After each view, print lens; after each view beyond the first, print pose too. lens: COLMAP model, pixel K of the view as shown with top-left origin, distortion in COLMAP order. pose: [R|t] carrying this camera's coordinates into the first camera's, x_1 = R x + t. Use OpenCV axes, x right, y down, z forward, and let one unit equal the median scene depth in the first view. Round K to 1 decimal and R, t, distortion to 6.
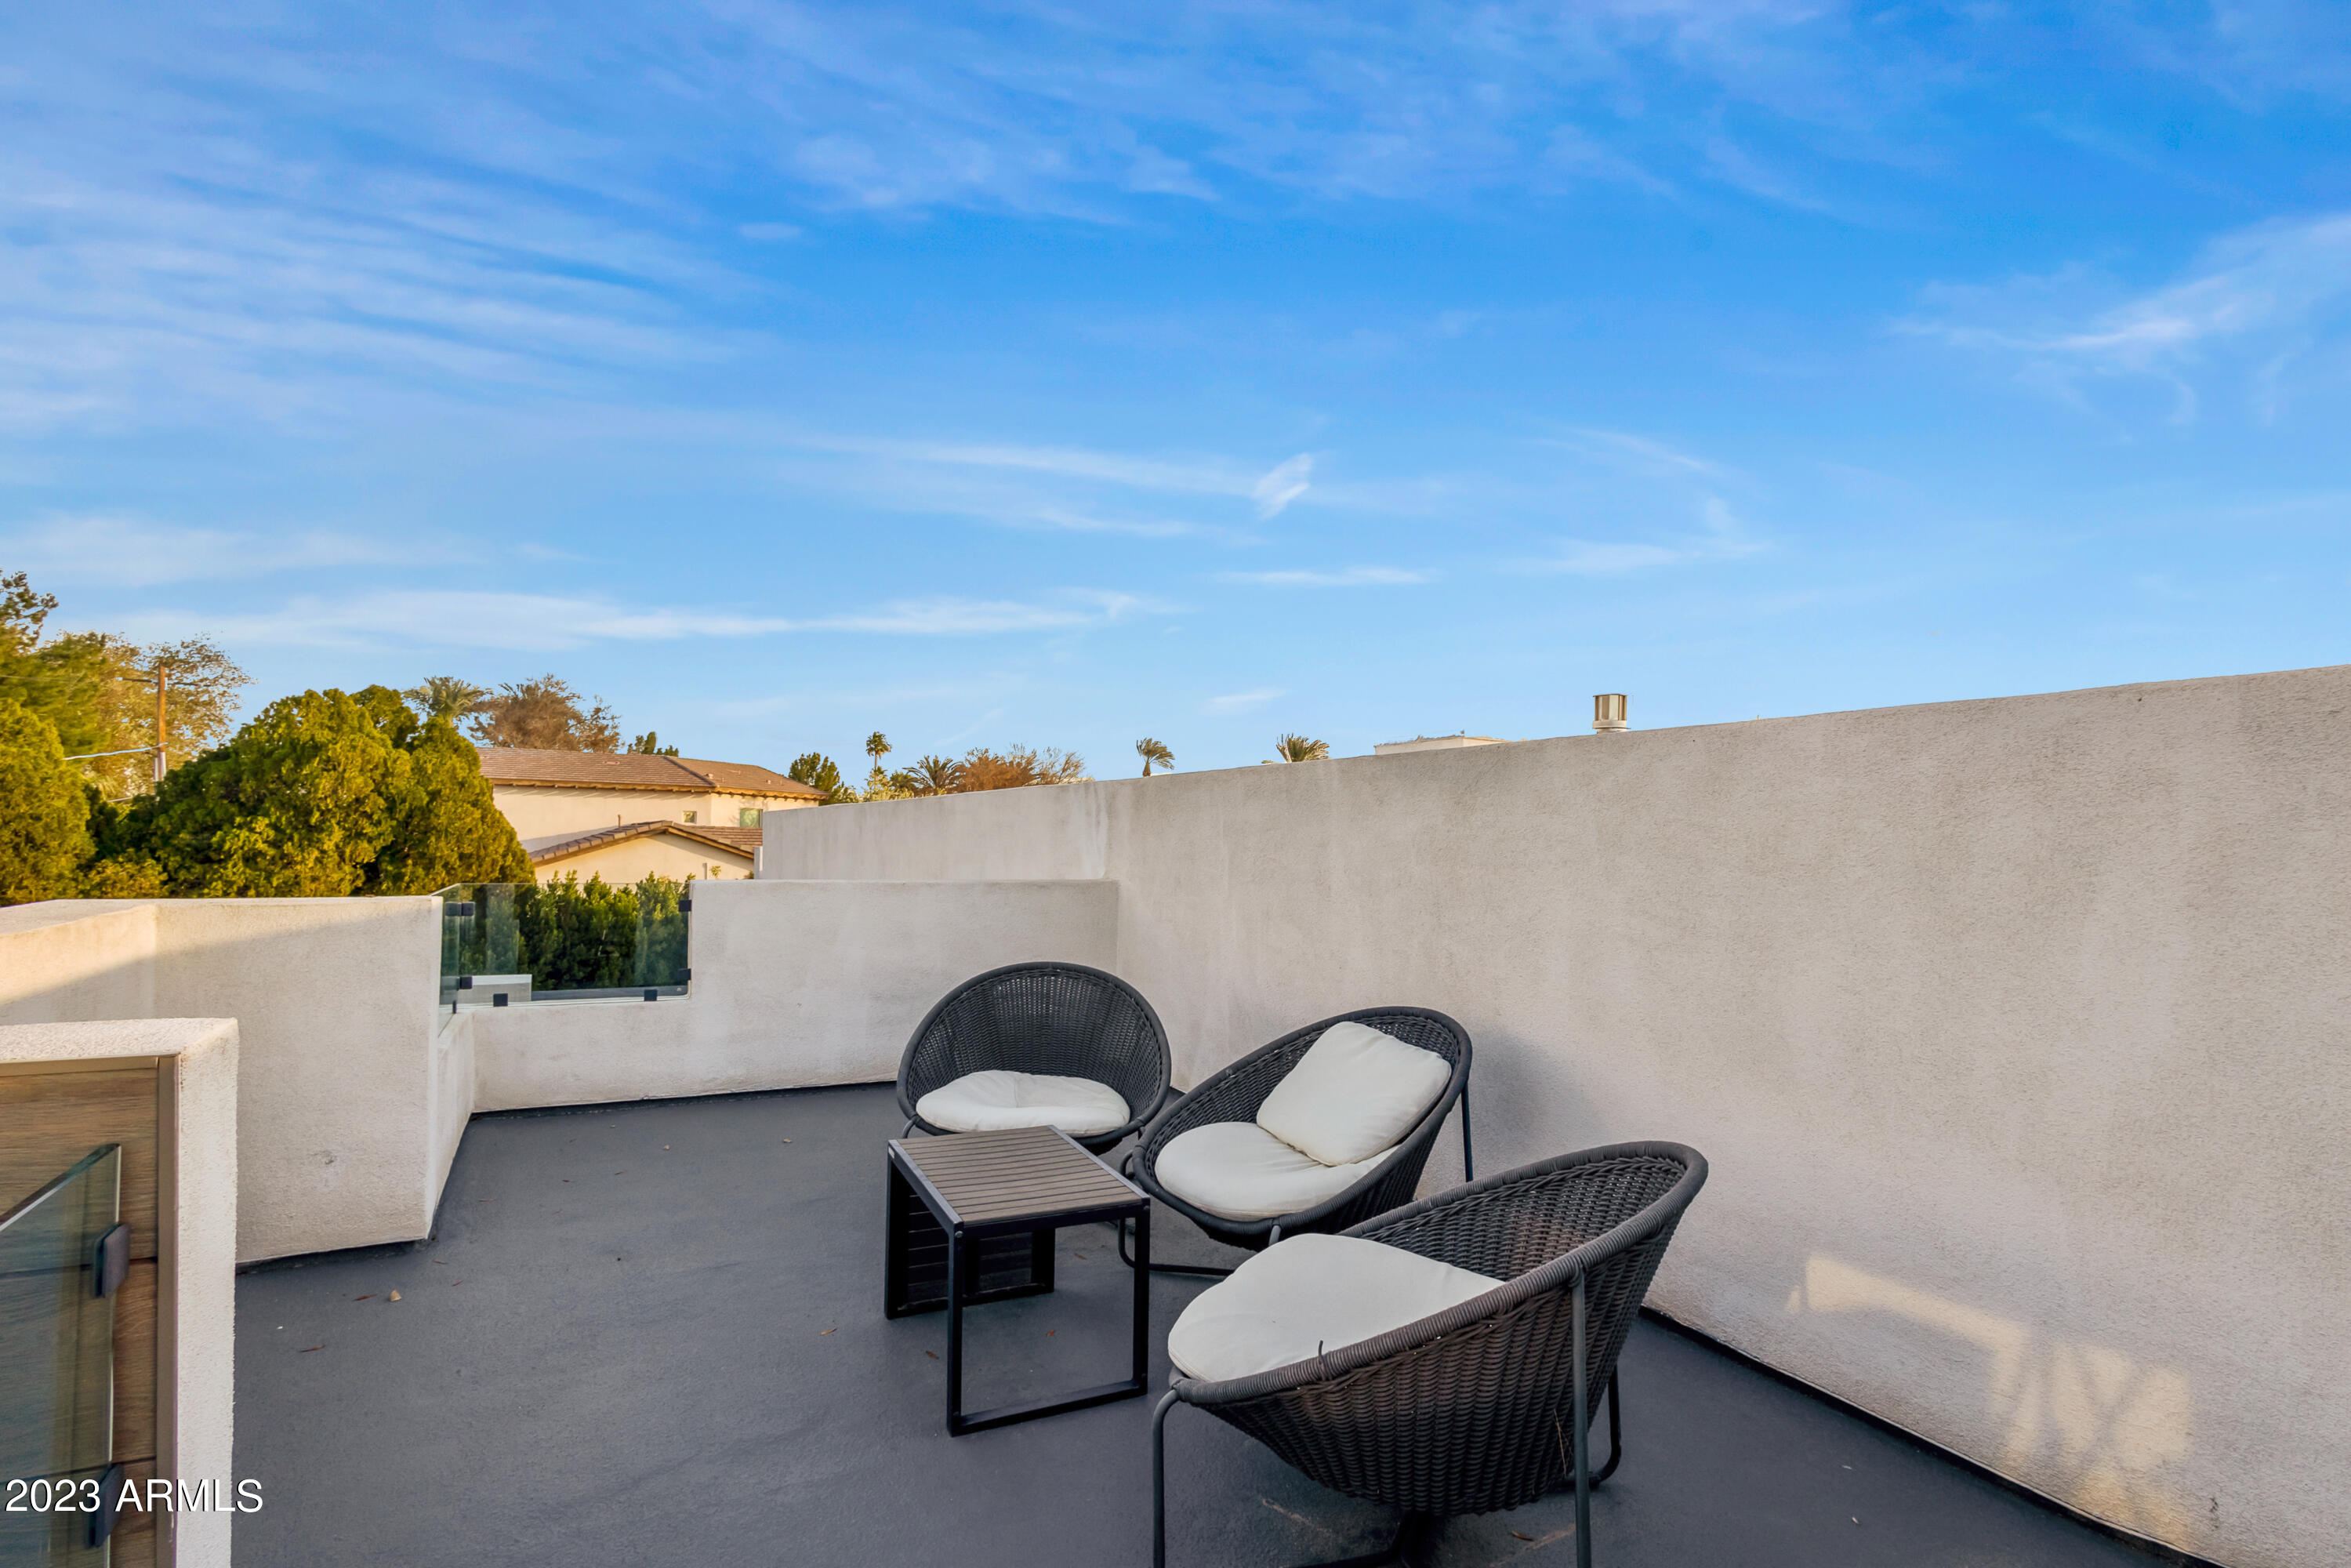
lens RADIAL K [[1106.8, 0, 1136.7], [0, 1106.8, 830.9], [0, 0, 1]] dist [0.011701, -0.004063]
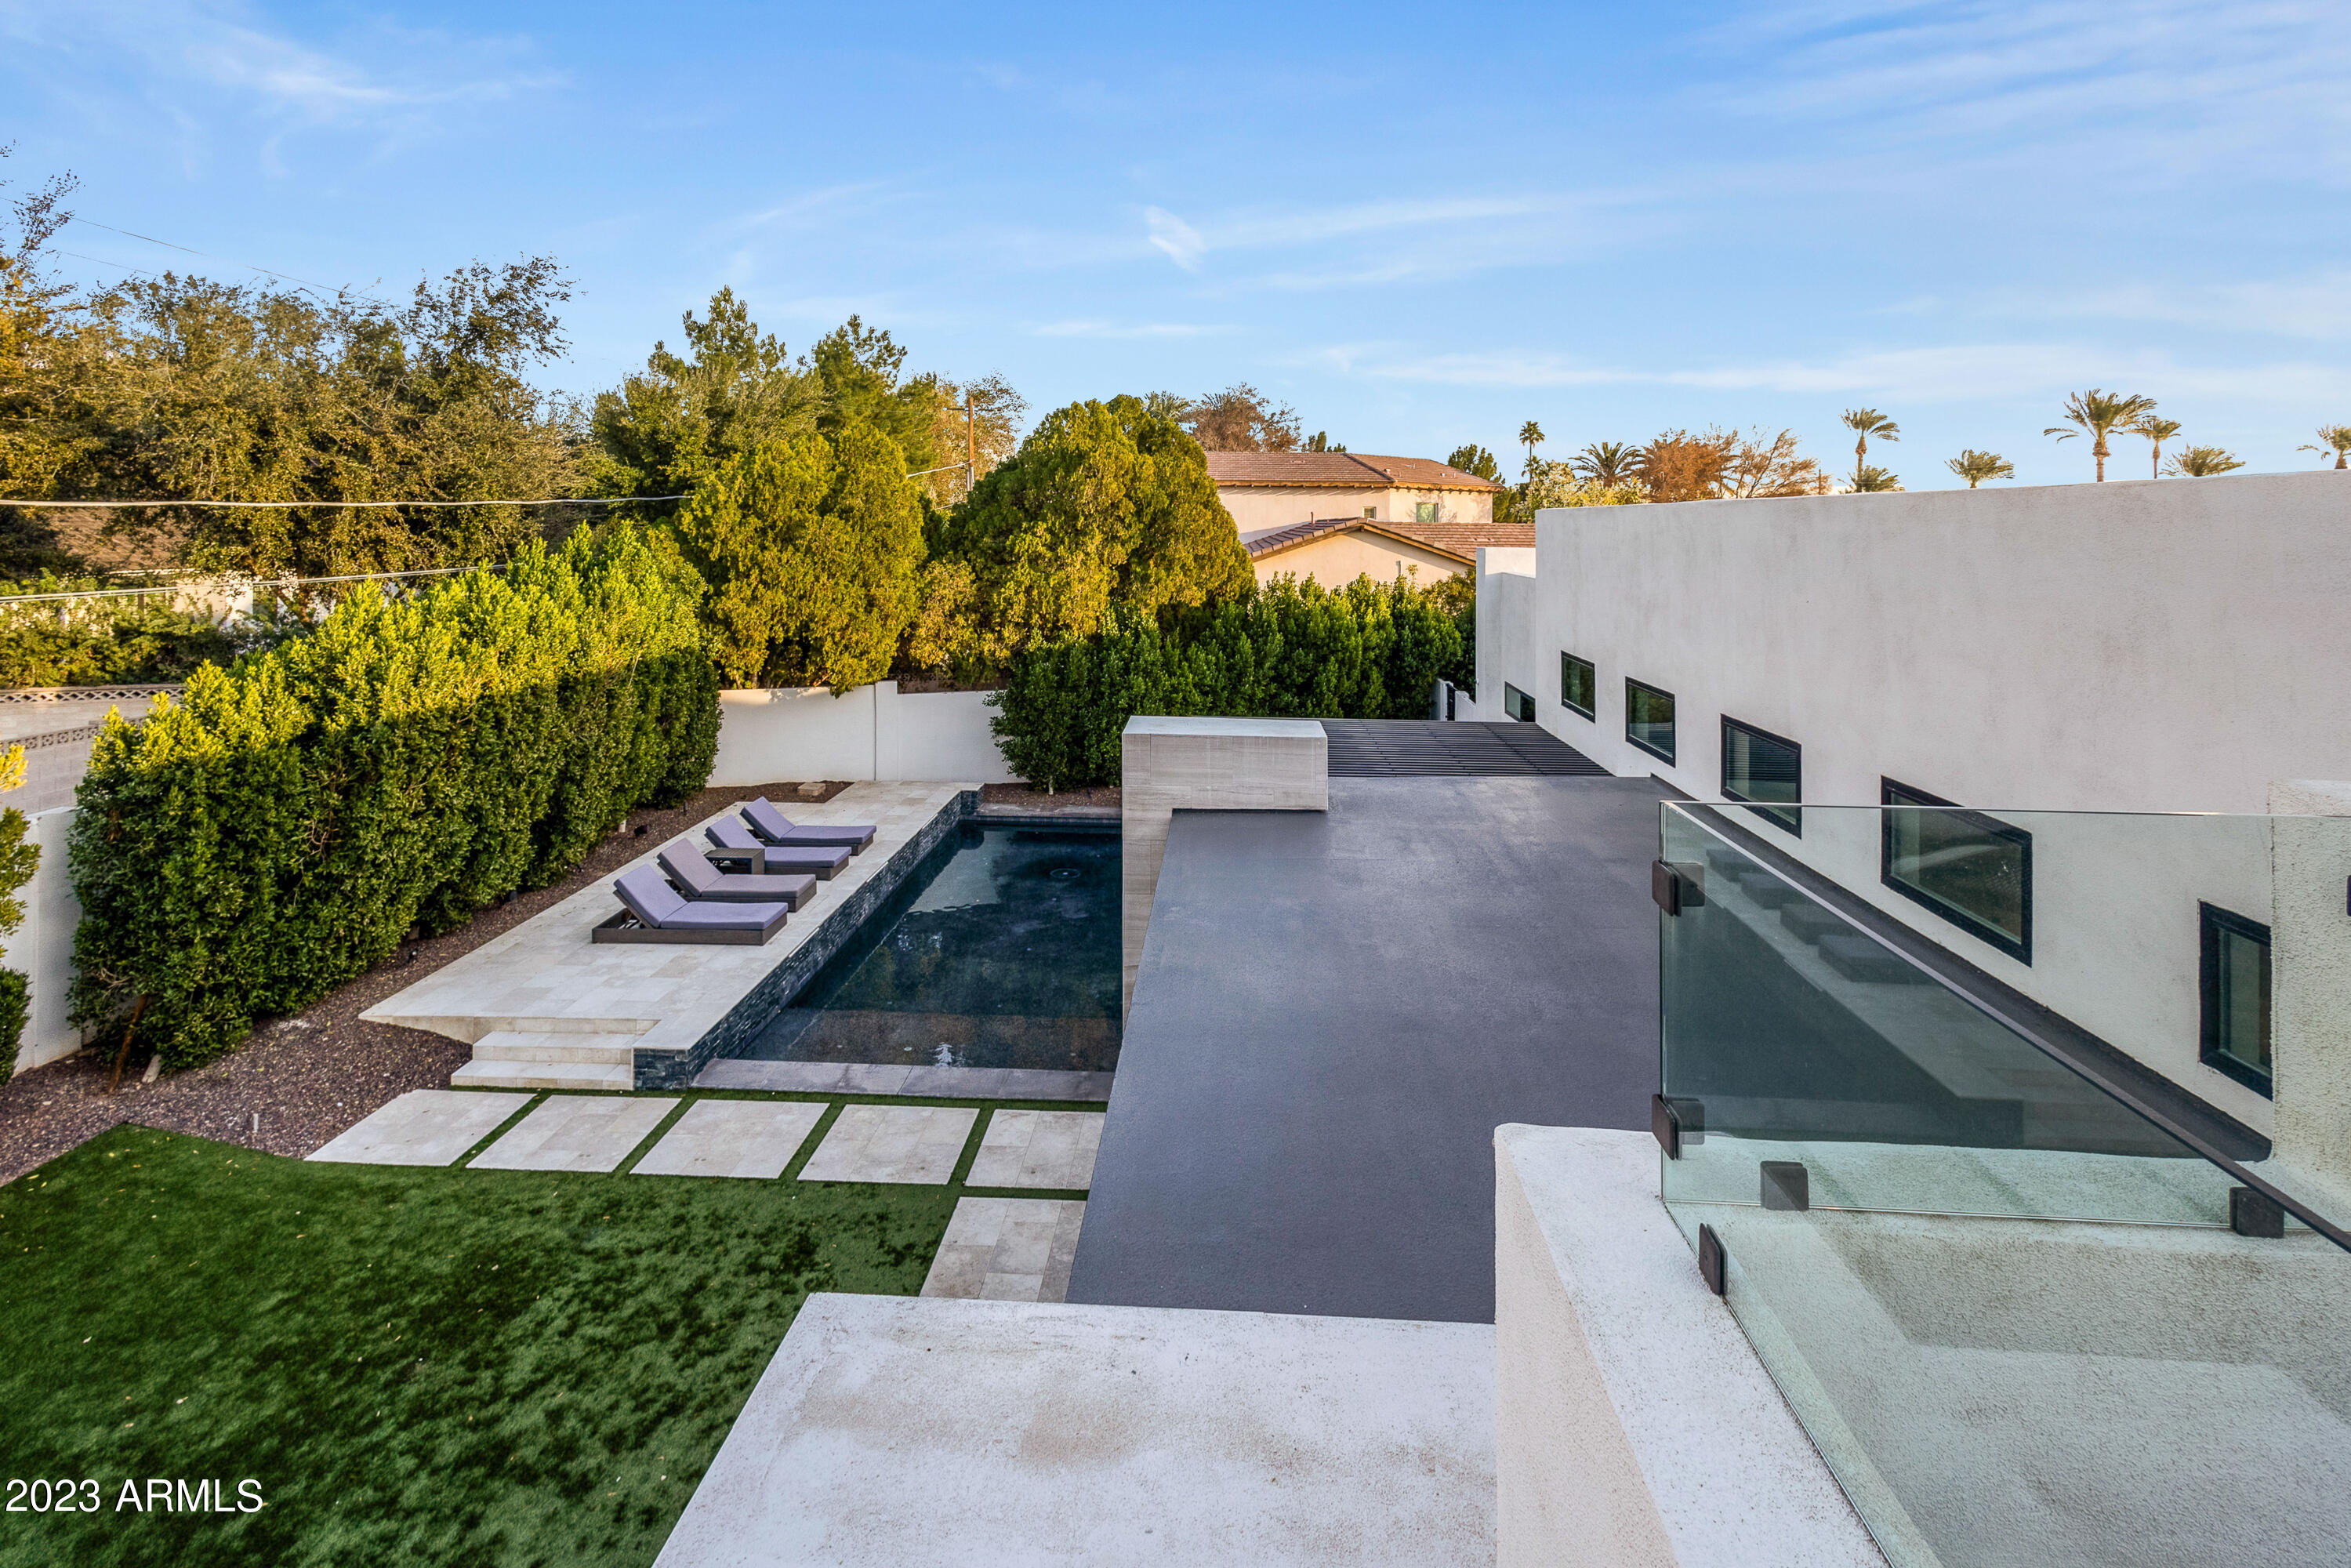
lens RADIAL K [[1171.1, 0, 1166.2], [0, 1171.1, 547.7], [0, 0, 1]] dist [0.009275, -0.001881]
pose [[0.849426, -0.000487, -0.527708, -0.079612], [0.010675, 0.999811, 0.016260, -0.004443], [0.527600, -0.019445, 0.849270, 0.094354]]
